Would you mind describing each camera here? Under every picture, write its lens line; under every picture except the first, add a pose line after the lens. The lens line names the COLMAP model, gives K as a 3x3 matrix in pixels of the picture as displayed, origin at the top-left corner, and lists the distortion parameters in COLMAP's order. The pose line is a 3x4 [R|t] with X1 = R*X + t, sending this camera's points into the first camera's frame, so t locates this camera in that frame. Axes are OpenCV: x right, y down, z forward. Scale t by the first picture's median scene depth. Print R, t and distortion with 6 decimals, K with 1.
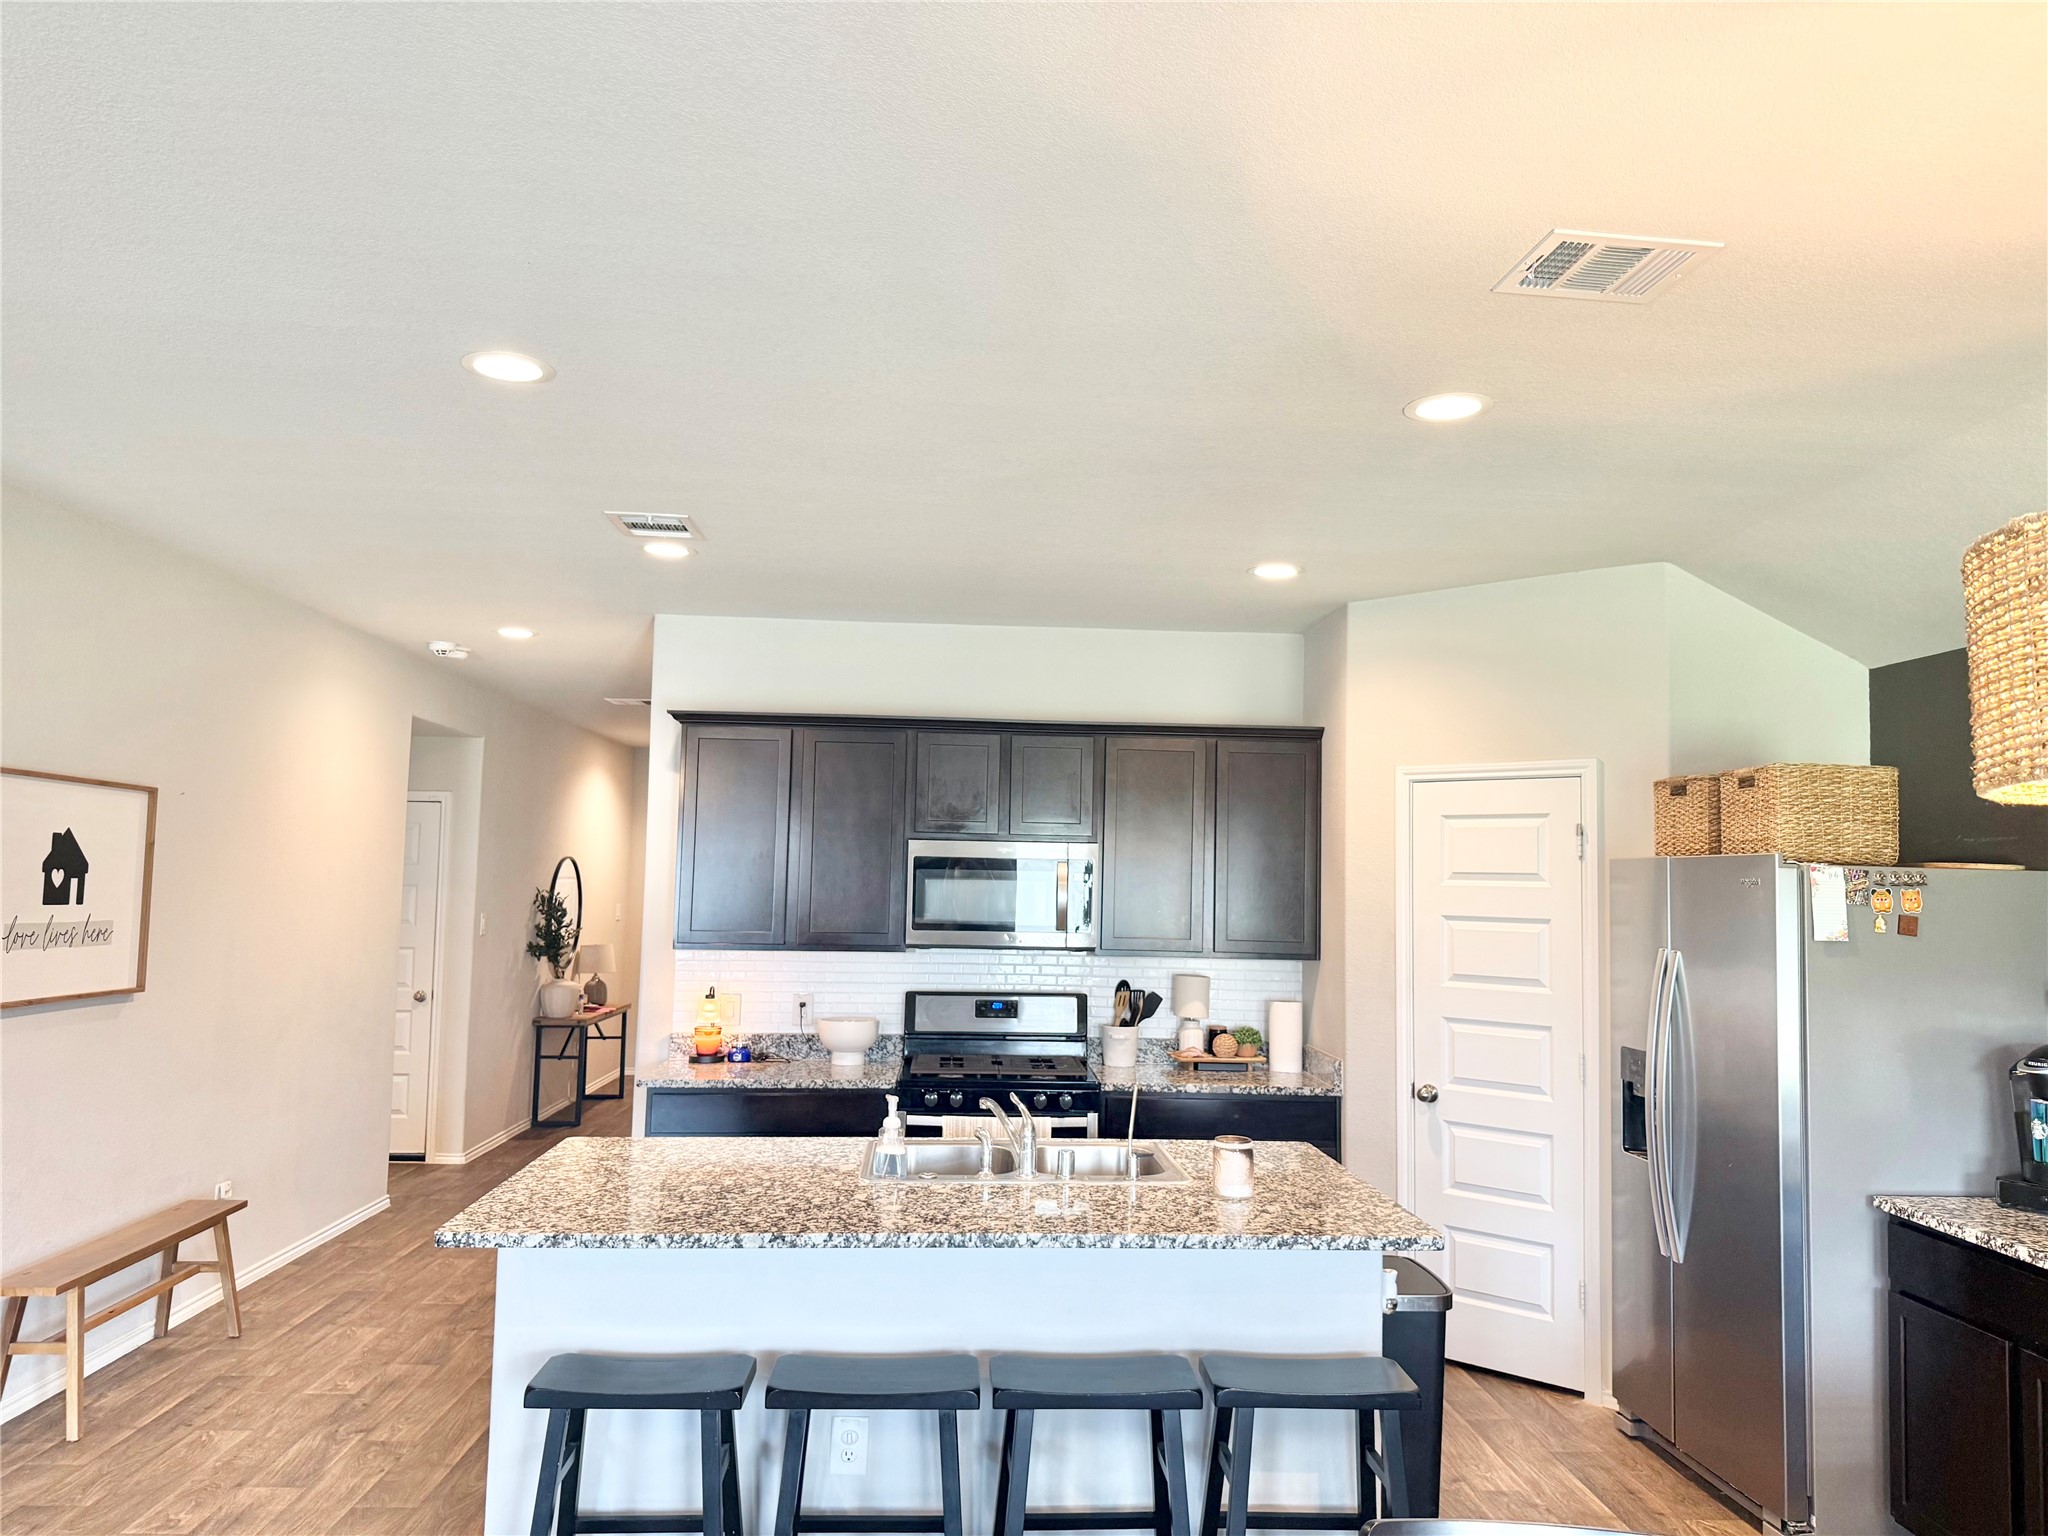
lens RADIAL K [[1437.1, 0, 1027.8], [0, 1437.1, 773.2], [0, 0, 1]] dist [0.118019, -0.206326]
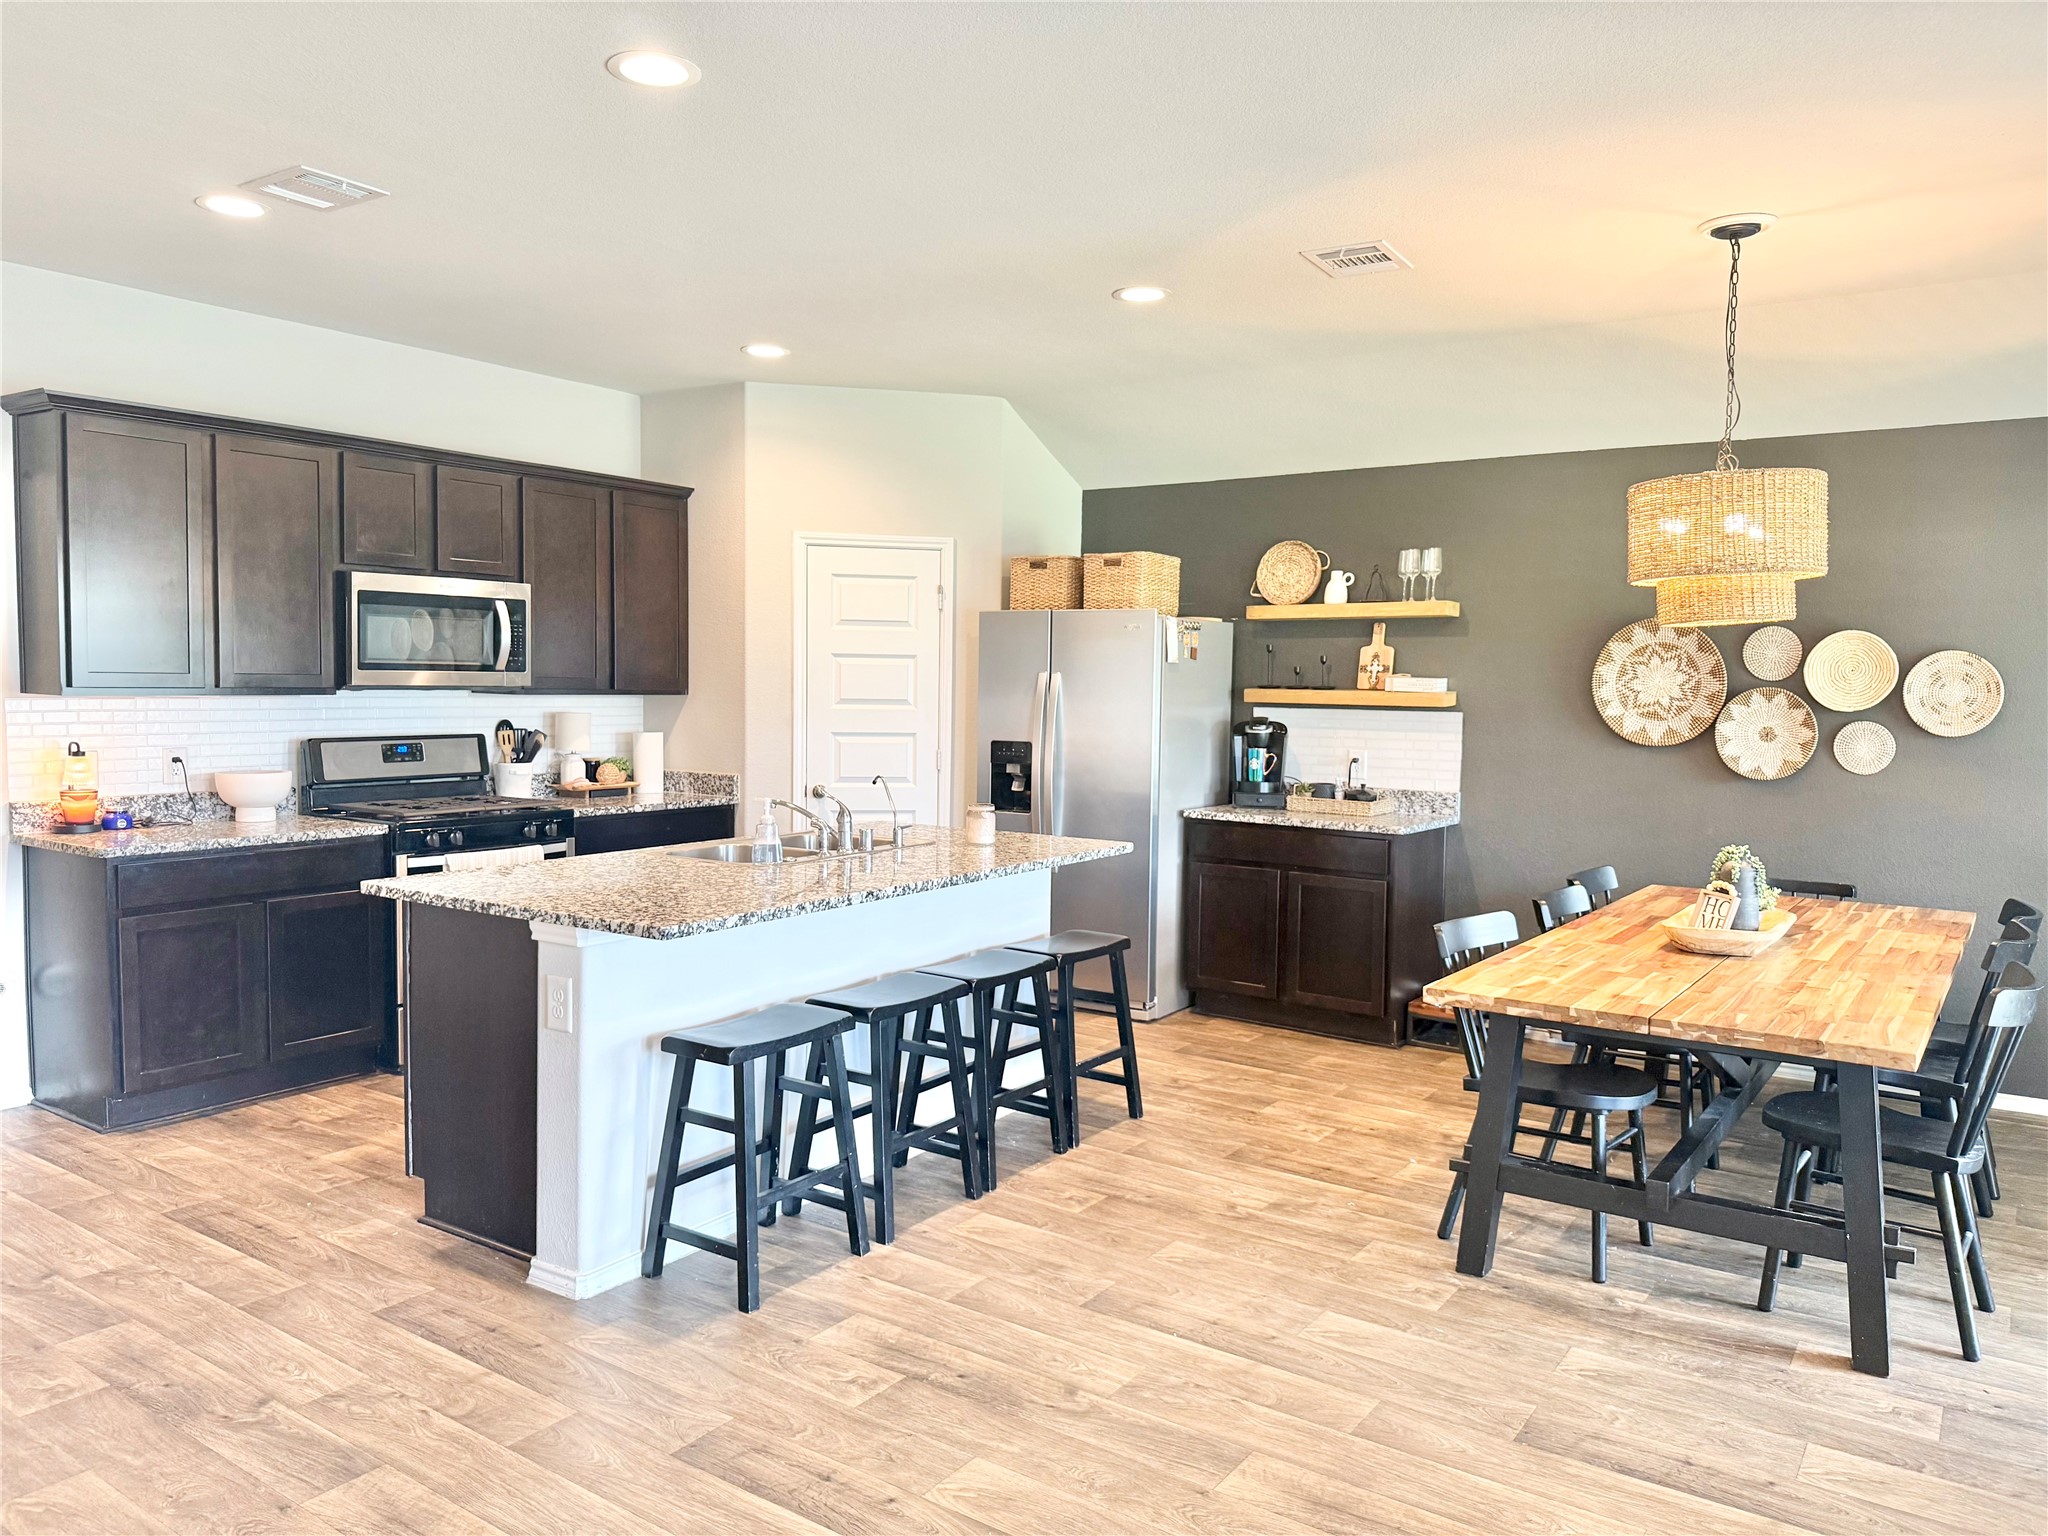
lens RADIAL K [[1437.1, 0, 1027.8], [0, 1437.1, 773.2], [0, 0, 1]] dist [0.118019, -0.206326]
pose [[0.612548, -0.064137, 0.787827, -0.597554], [-0.063763, 0.989445, 0.130128, 0.026219], [-0.787858, -0.129944, 0.601993, 0.090854]]
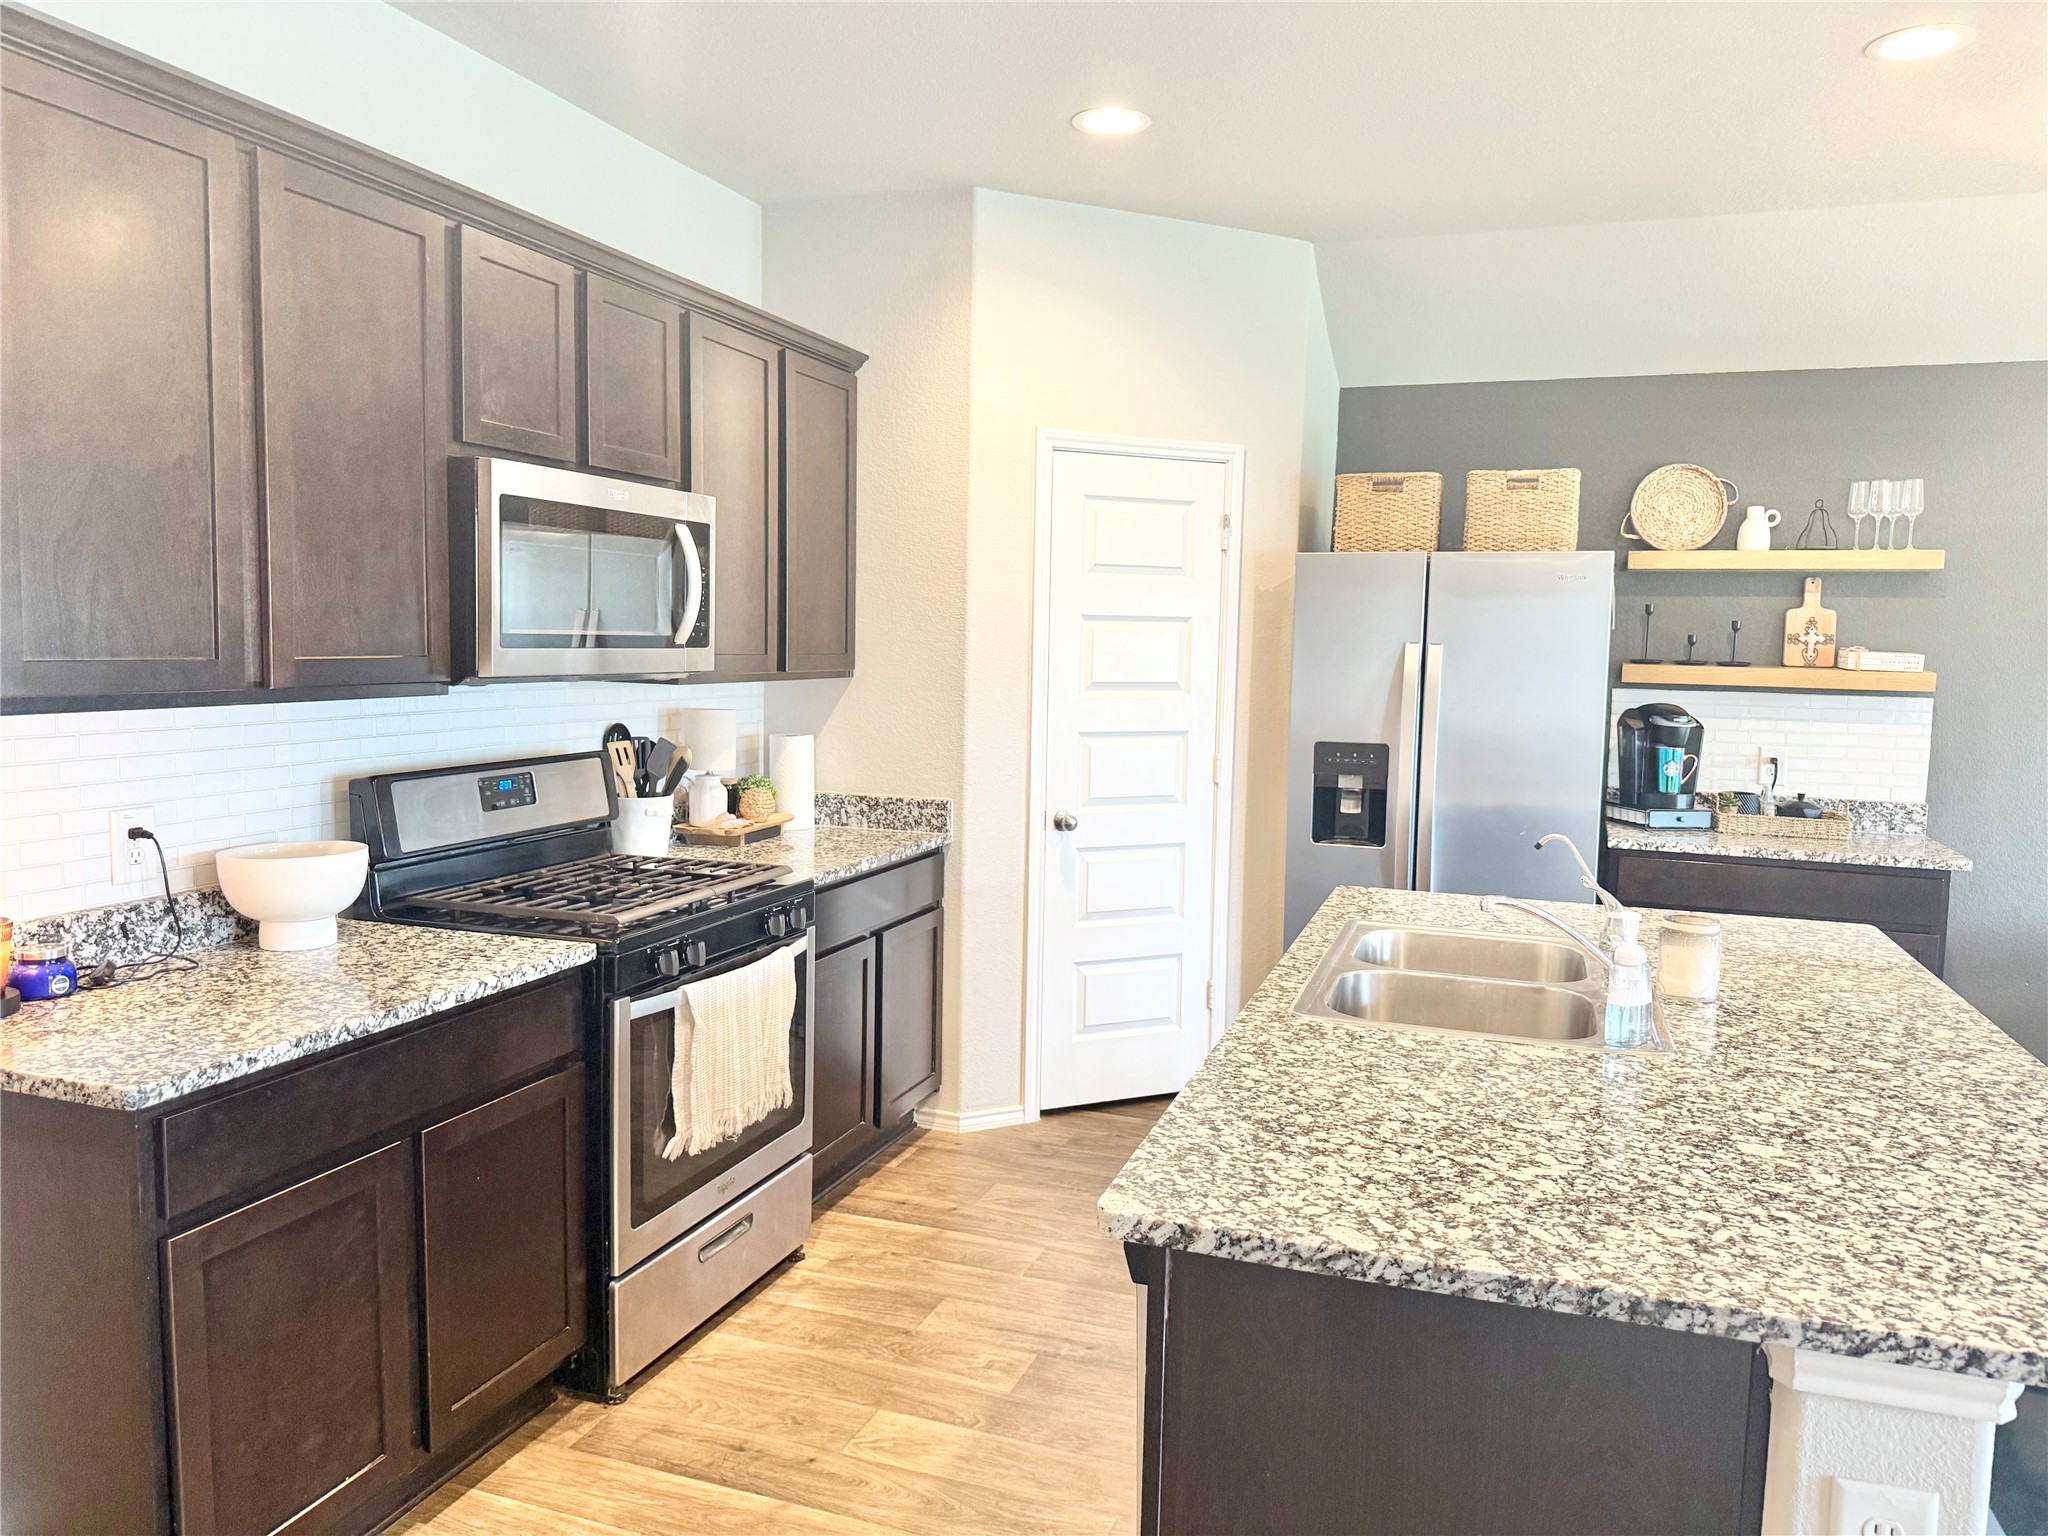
lens RADIAL K [[1437.1, 0, 1027.8], [0, 1437.1, 773.2], [0, 0, 1]] dist [0.118019, -0.206326]
pose [[0.392579, -0.102392, 0.914001, -0.495617], [-0.082468, 0.985861, 0.145864, 0.068086], [-0.916014, -0.132639, 0.378584, 0.685534]]
